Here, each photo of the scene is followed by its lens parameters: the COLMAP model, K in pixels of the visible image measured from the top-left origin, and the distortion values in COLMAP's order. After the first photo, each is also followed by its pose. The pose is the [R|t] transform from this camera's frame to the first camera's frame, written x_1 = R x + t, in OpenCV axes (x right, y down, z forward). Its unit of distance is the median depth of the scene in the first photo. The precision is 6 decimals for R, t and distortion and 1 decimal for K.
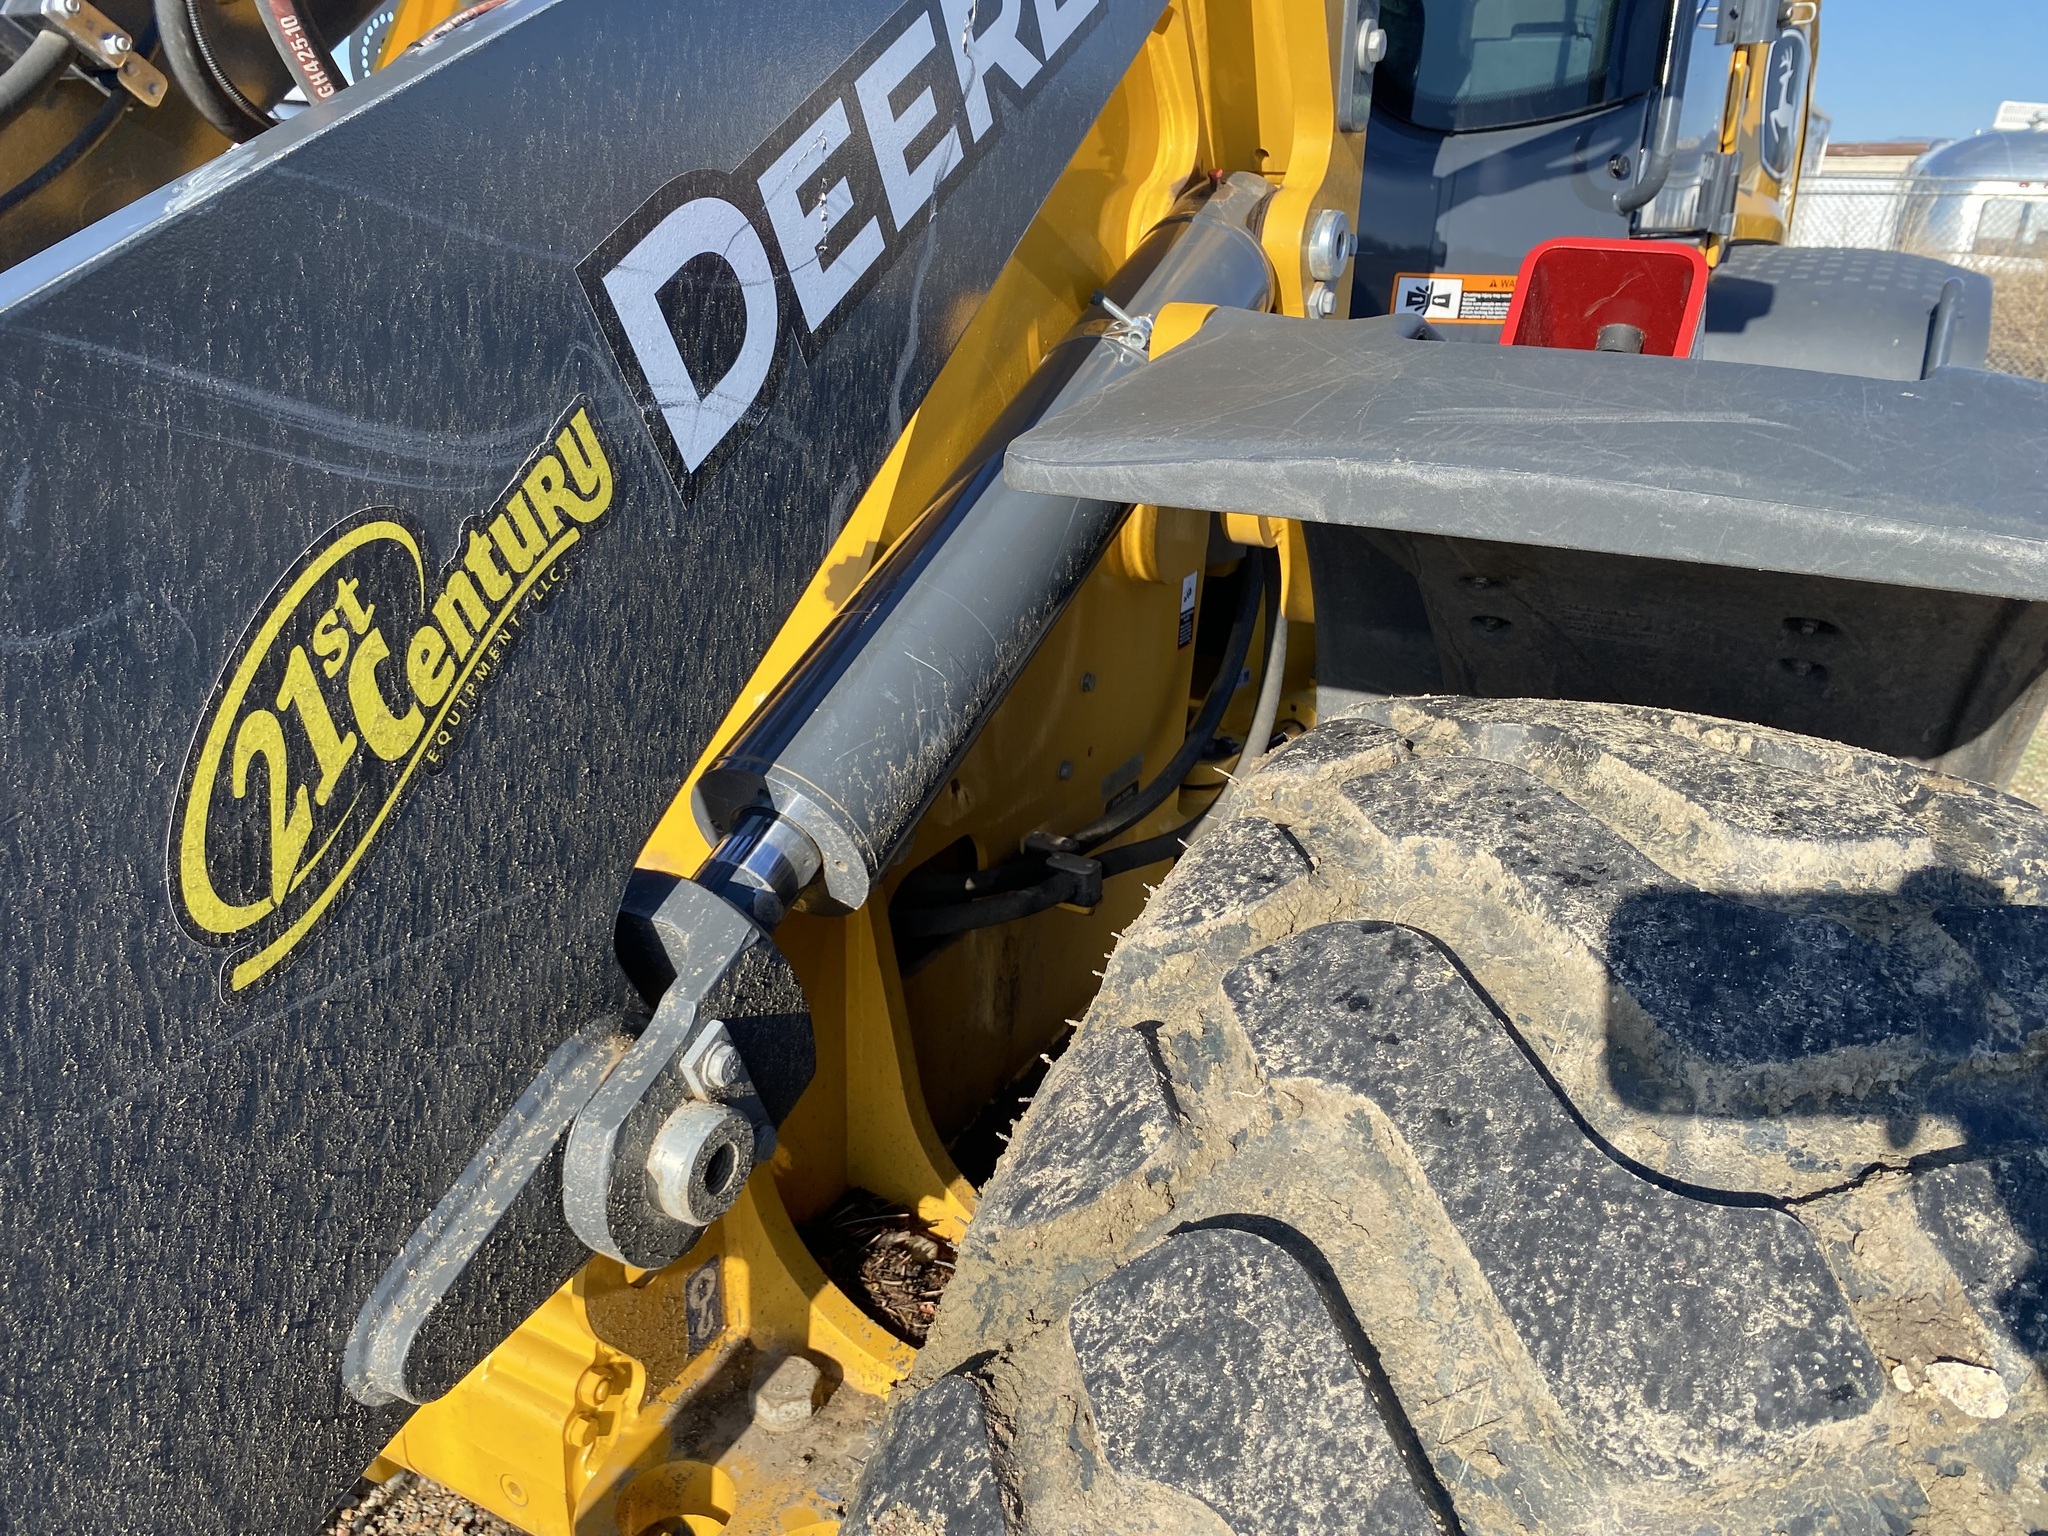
lens RADIAL K [[1574.8, 0, 1006.6], [0, 1574.8, 760.0], [0, 0, 1]] dist [0.026397, -0.020383]
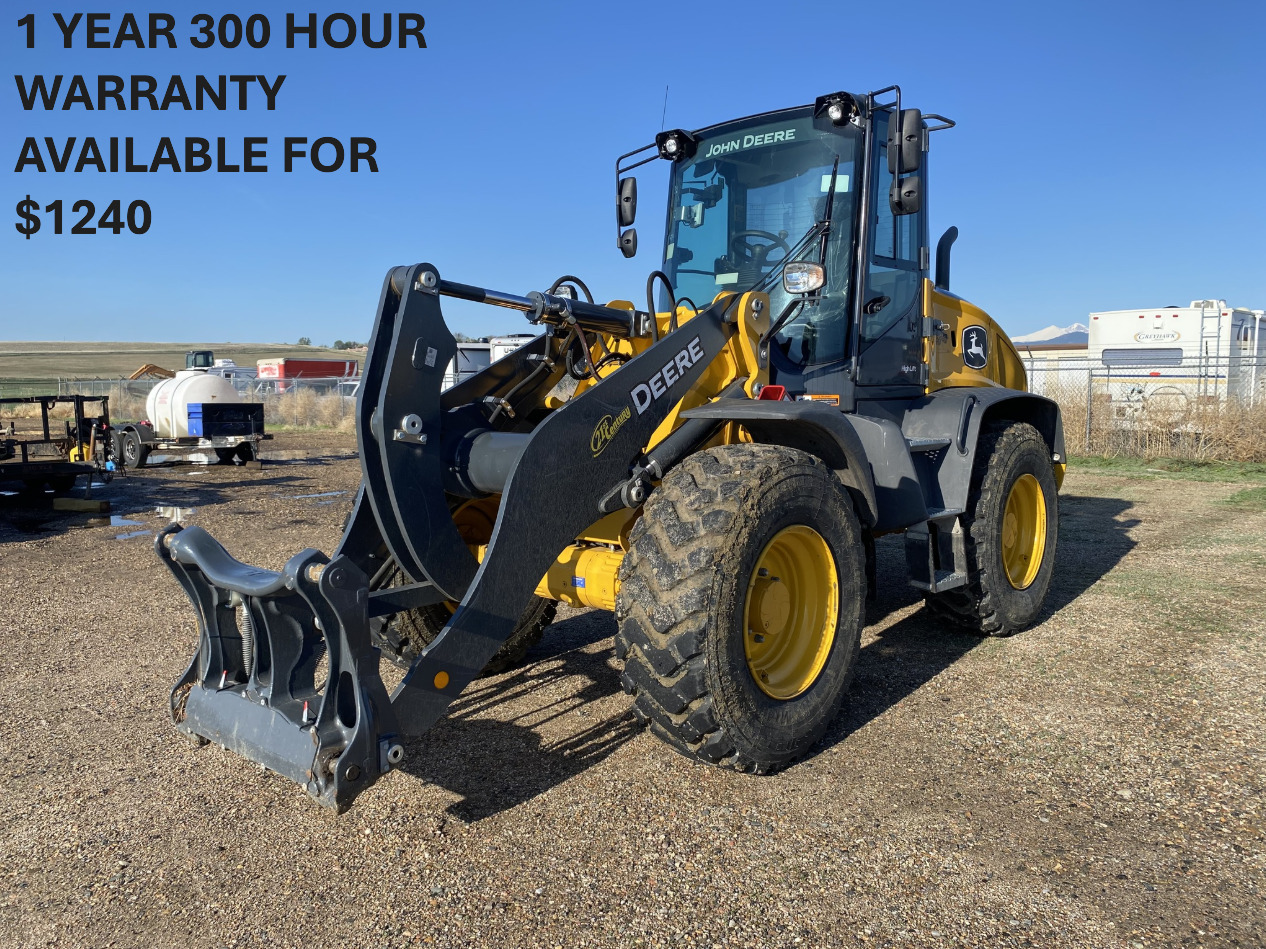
lens RADIAL K [[973.5, 0, 645.3], [0, 973.5, 475.3], [0, 0, 1]] dist [0.026397, -0.020383]
pose [[0.979163, -0.011804, -0.202733, 0.894193], [-0.038495, 0.969421, -0.242367, 1.410673], [0.199395, 0.245121, 0.948766, -3.902906]]
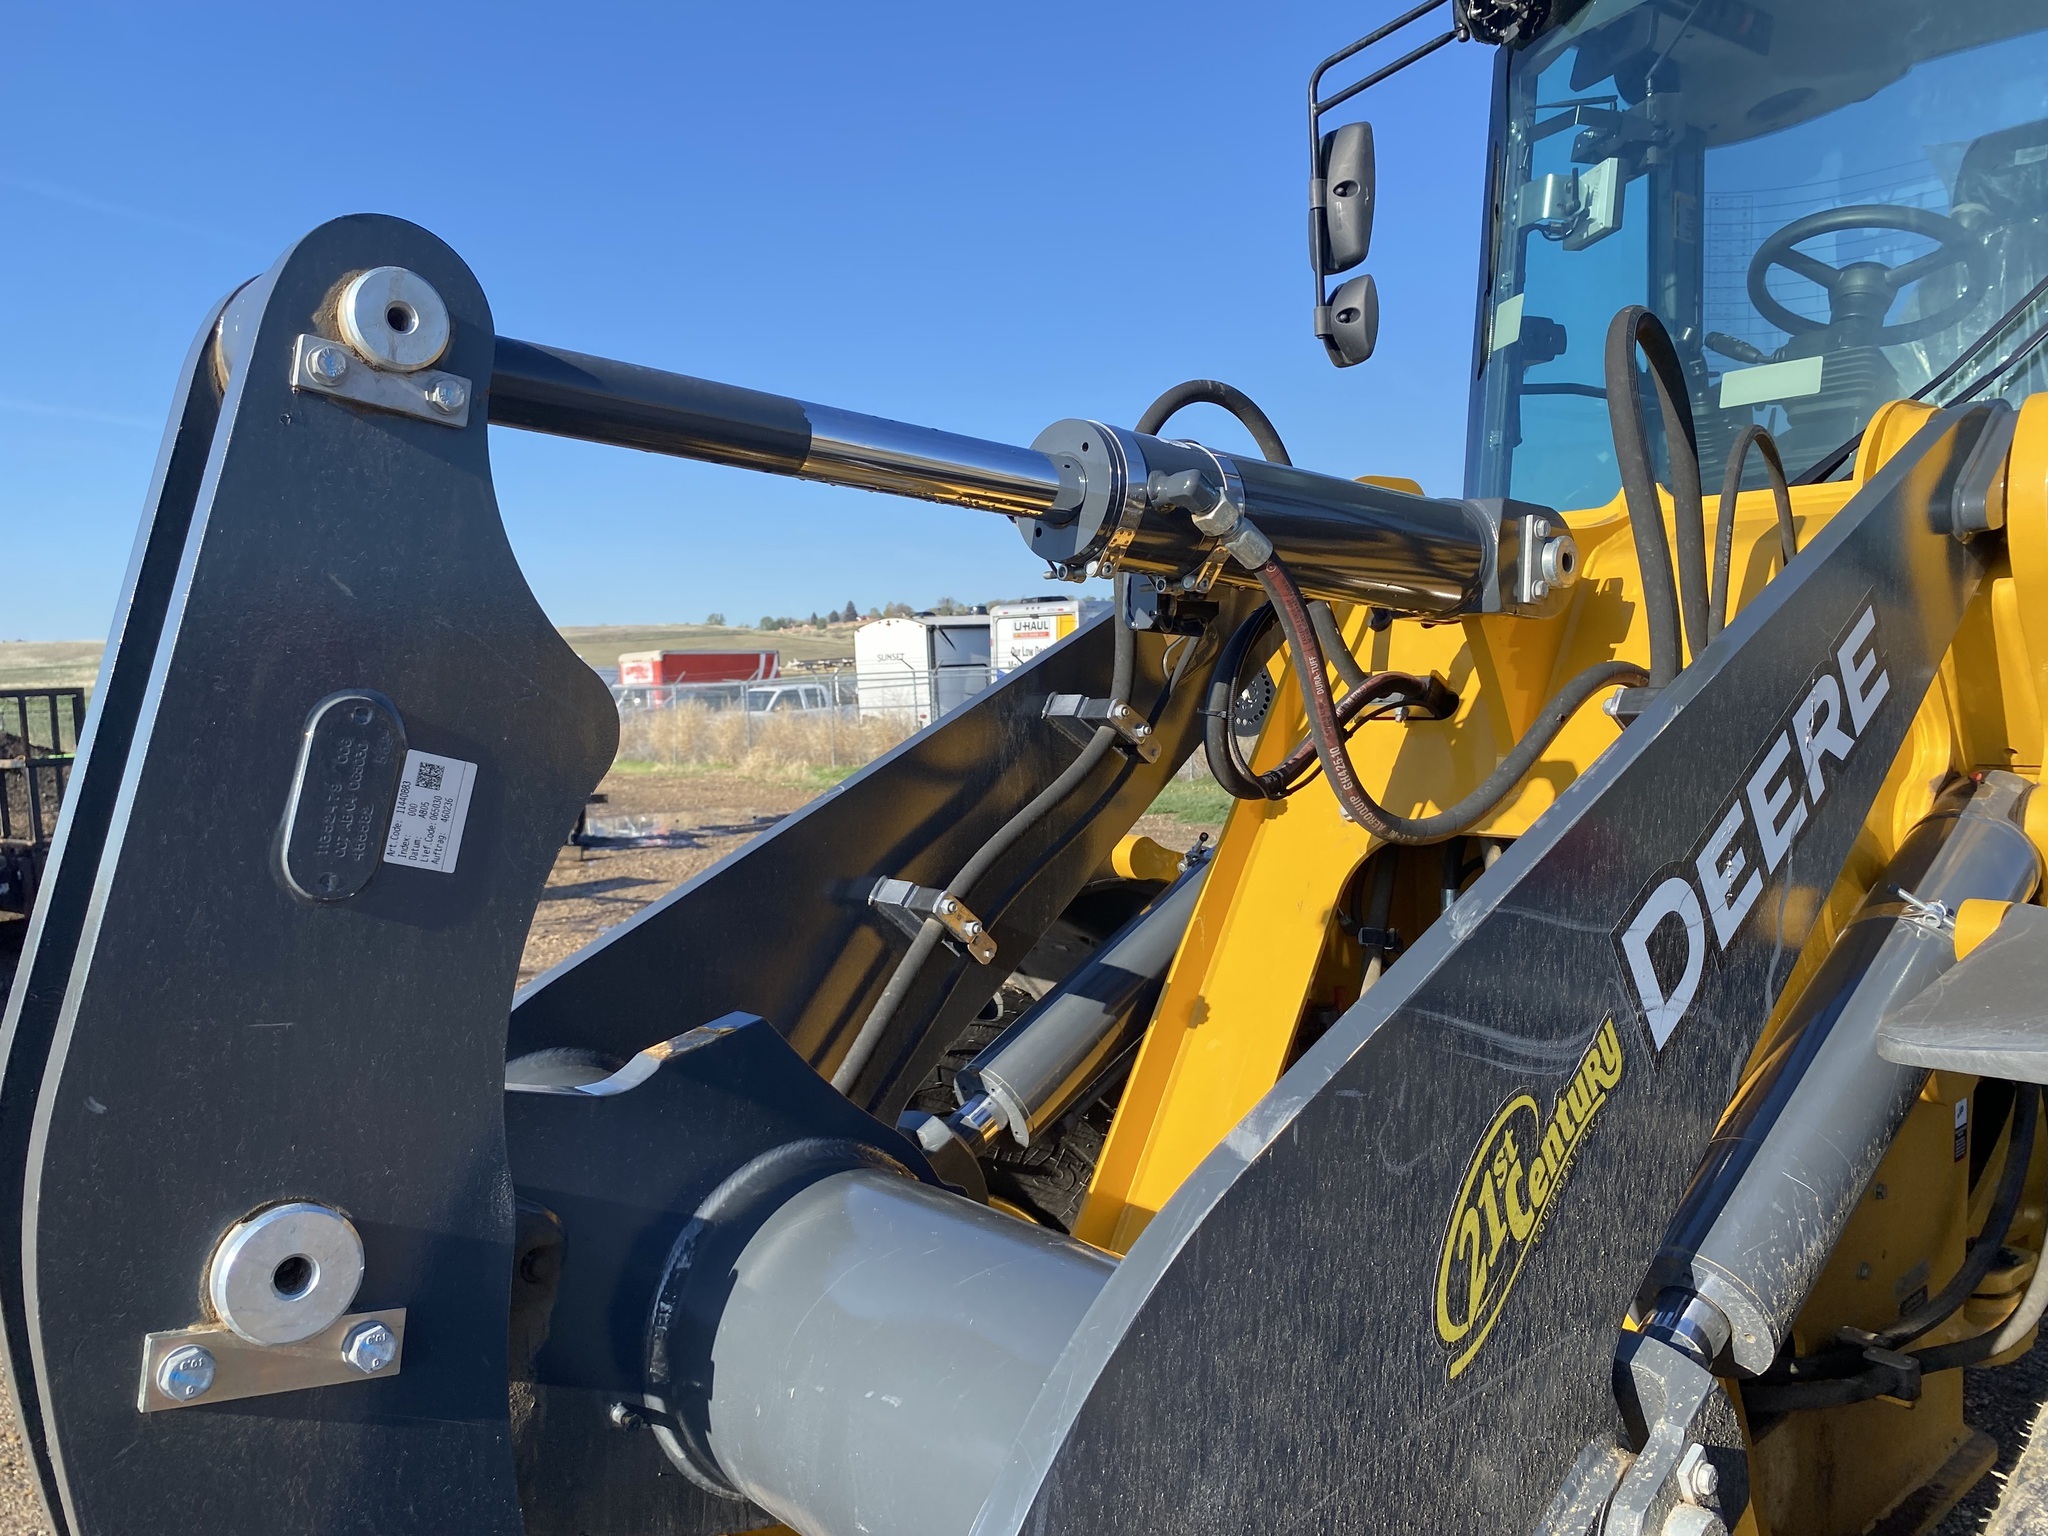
lens RADIAL K [[1574.8, 0, 1005.3], [0, 1574.8, 783.1], [0, 0, 1]] dist [0.026397, -0.020383]
pose [[0.935721, -0.035412, -0.350958, -0.250939], [-0.060097, 0.964397, -0.257539, -0.002461], [0.347583, 0.262076, 0.900279, -0.664430]]
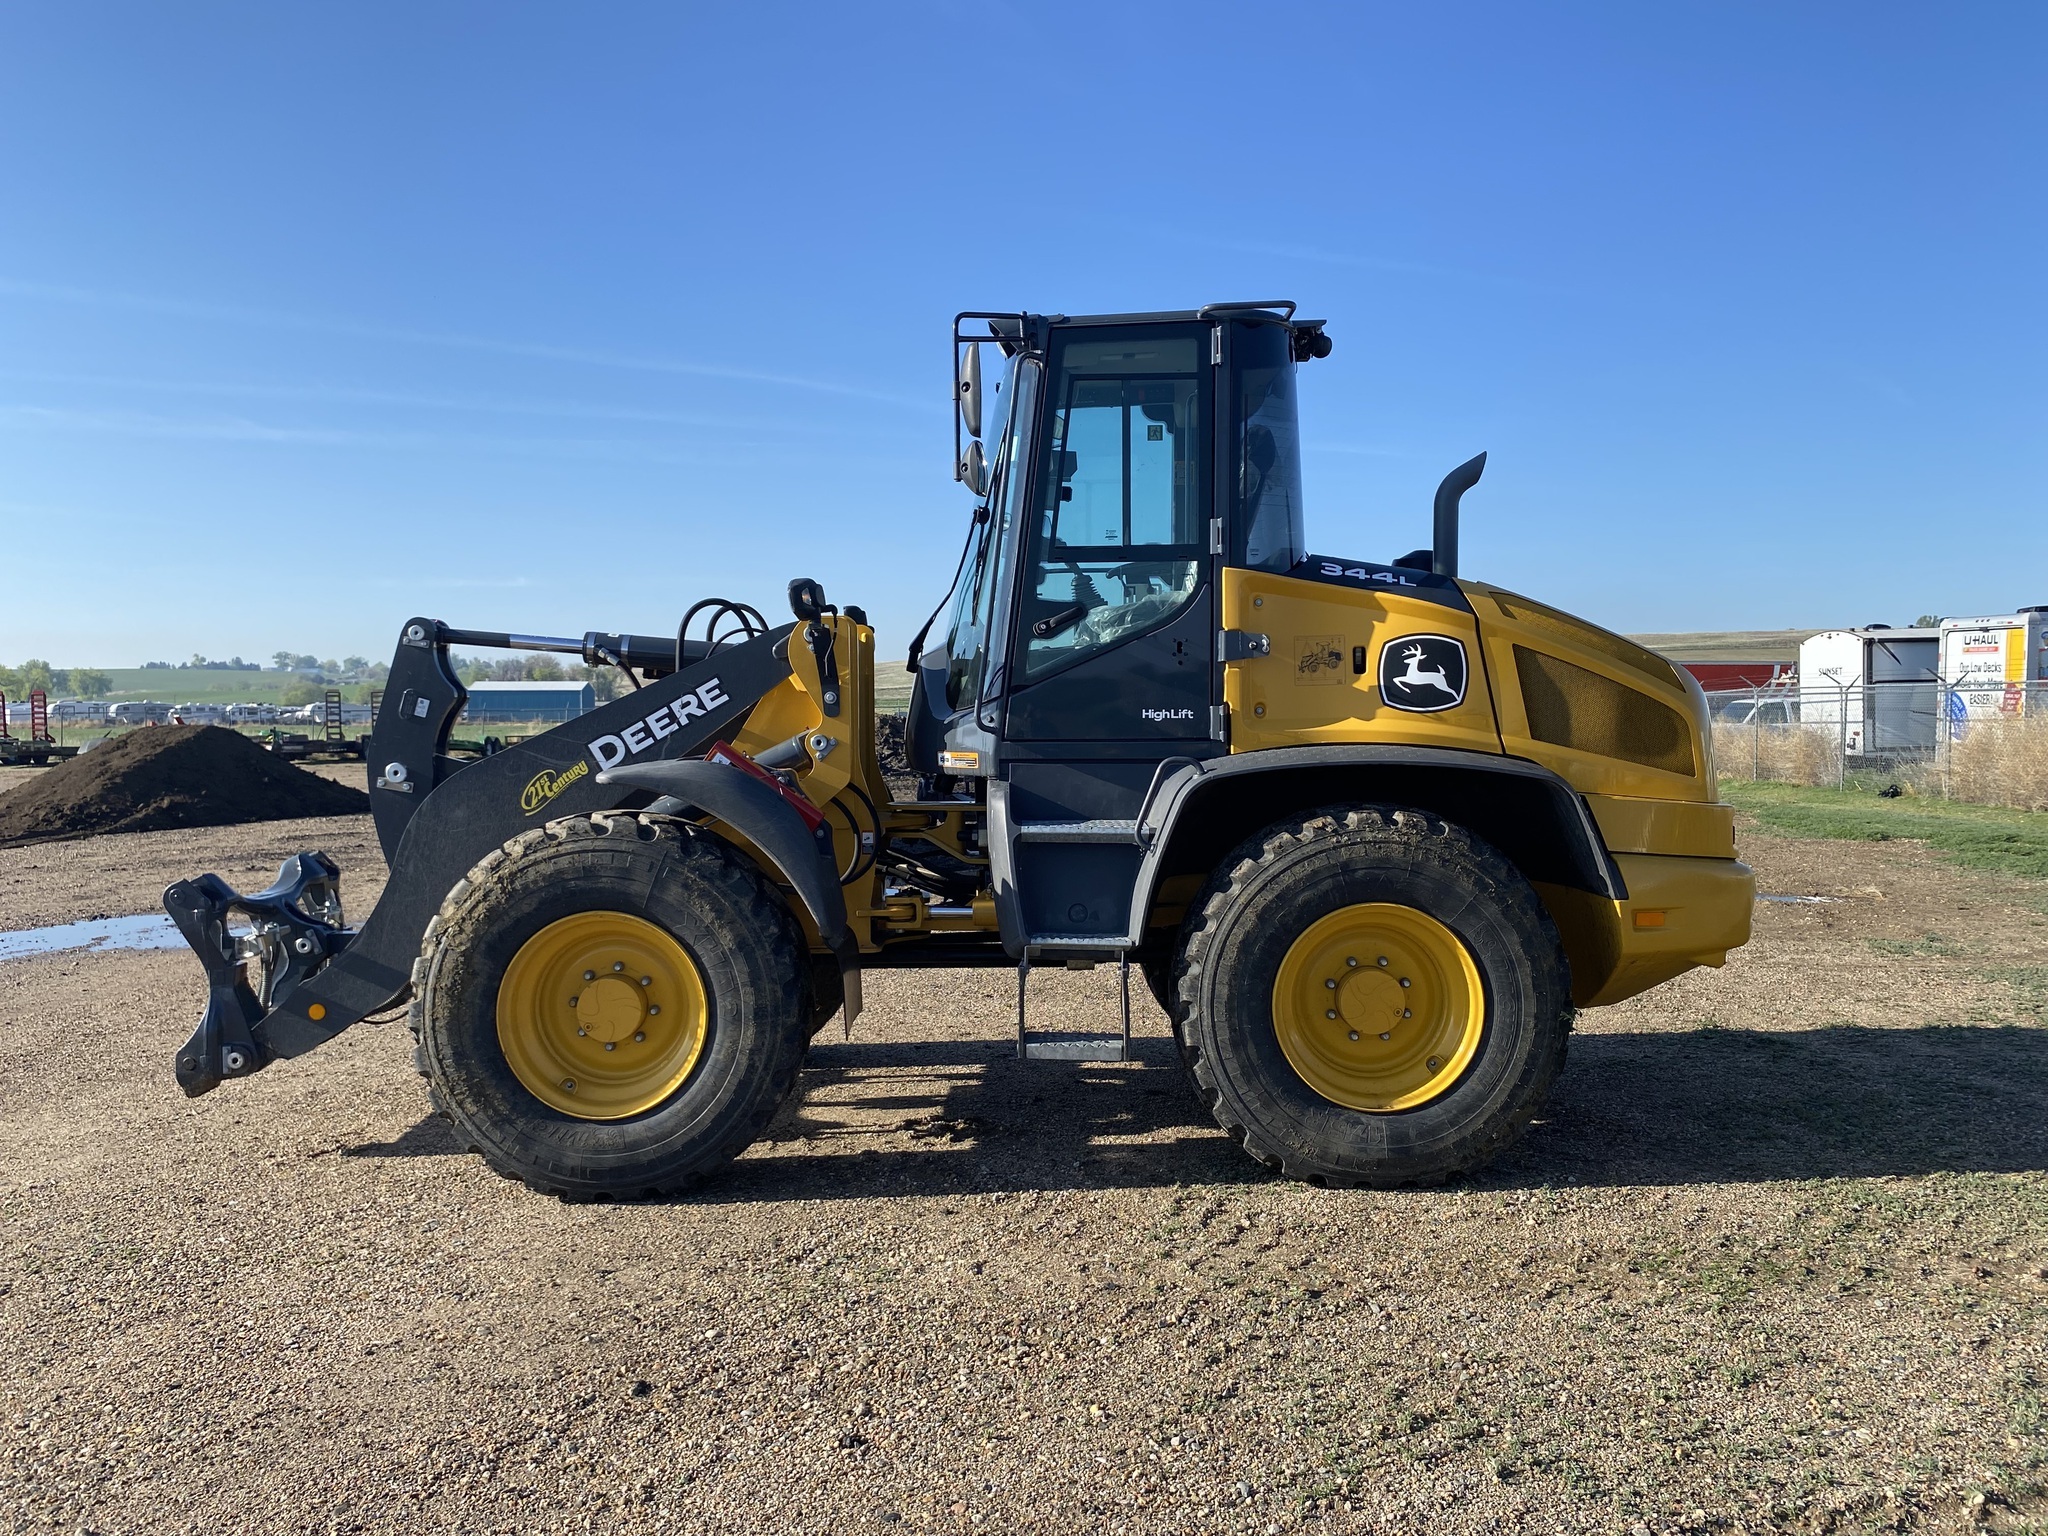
lens RADIAL K [[1574.8, 0, 1008.0], [0, 1574.8, 812.6], [0, 0, 1]] dist [0.026397, -0.020383]
pose [[0.494091, 0.034544, -0.868724, 7.190608], [-0.275988, 0.953760, -0.119044, 0.359488], [0.824442, 0.298576, 0.480778, -0.922047]]
